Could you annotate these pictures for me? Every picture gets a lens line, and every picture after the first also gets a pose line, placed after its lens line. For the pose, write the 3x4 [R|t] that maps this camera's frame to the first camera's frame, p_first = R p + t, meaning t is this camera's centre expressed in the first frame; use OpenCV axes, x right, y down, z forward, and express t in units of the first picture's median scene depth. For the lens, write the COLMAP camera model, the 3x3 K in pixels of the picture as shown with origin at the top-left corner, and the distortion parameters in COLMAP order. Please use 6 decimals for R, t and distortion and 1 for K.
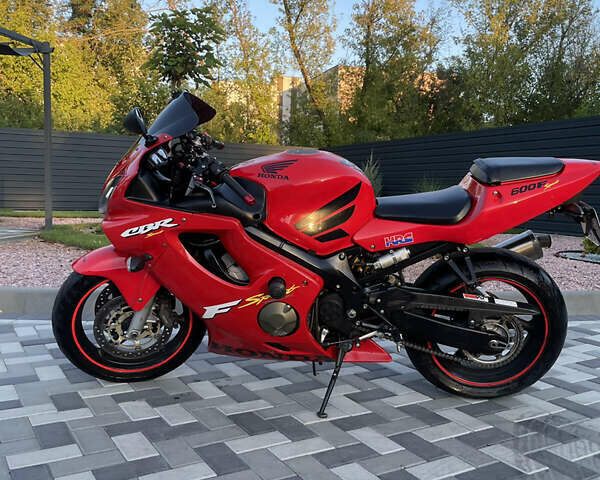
lens RADIAL K [[608.6, 0, 300.0], [0, 608.6, 240.0], [0, 0, 1]] dist [0.128860, -0.260035]
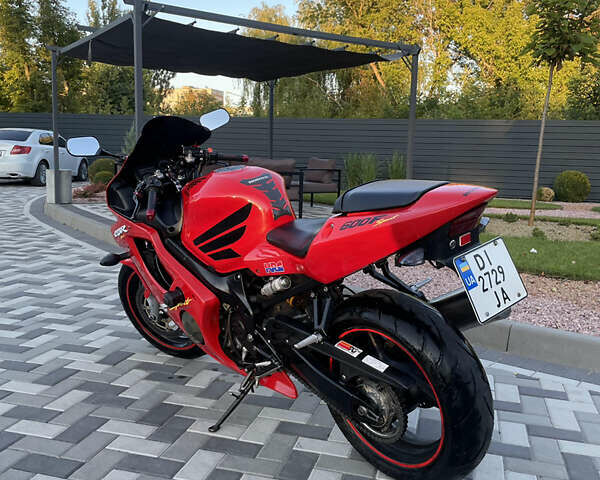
lens RADIAL K [[608.6, 0, 300.0], [0, 608.6, 240.0], [0, 0, 1]] dist [0.128860, -0.260035]
pose [[0.692429, 0.096321, -0.715028, 0.833296], [-0.077662, 0.995241, 0.058861, -0.097322], [0.717294, 0.014773, 0.696614, 0.387560]]
